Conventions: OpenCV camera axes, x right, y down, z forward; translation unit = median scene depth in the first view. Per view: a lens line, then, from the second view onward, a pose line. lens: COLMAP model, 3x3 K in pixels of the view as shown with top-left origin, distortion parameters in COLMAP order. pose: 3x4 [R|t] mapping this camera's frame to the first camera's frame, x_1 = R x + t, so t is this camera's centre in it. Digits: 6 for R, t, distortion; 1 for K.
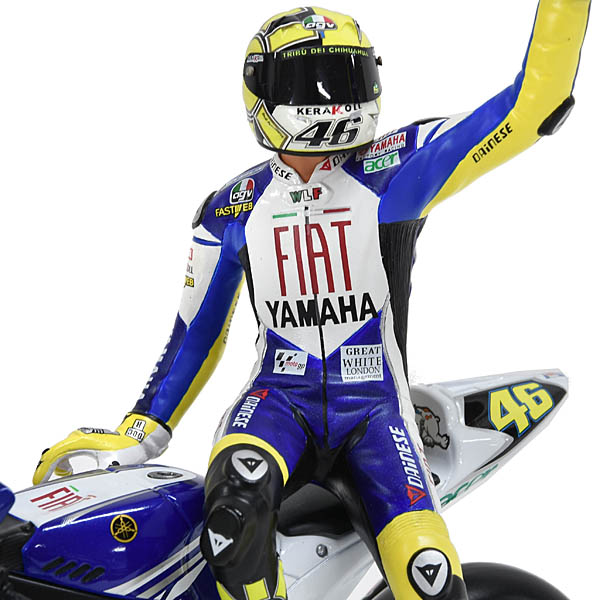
lens RADIAL K [[3297.7, 0, 300.0], [0, 3297.7, 300.0], [0, 0, 1]] dist [-0.657649, 8.952371]
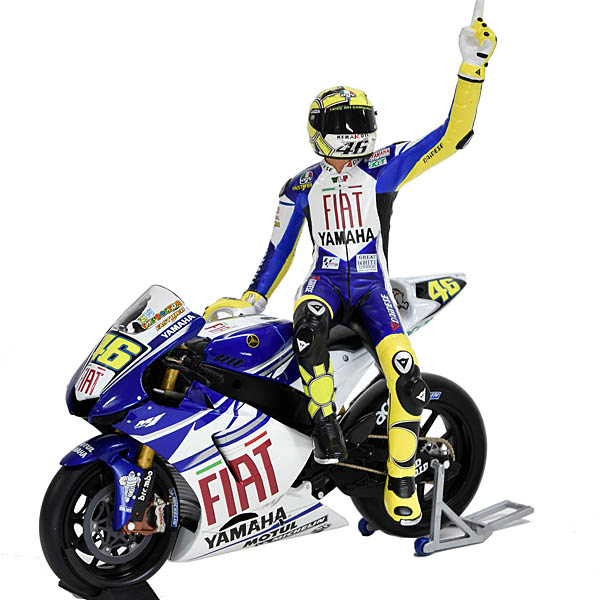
lens RADIAL K [[3297.7, 0, 300.0], [0, 3297.7, 300.0], [0, 0, 1]] dist [-0.657649, 8.952371]
pose [[0.998823, 0.003544, 0.048378, -0.119575], [-0.002494, 0.999760, -0.021745, 0.085859], [-0.048444, 0.021599, 0.998592, -1.008663]]
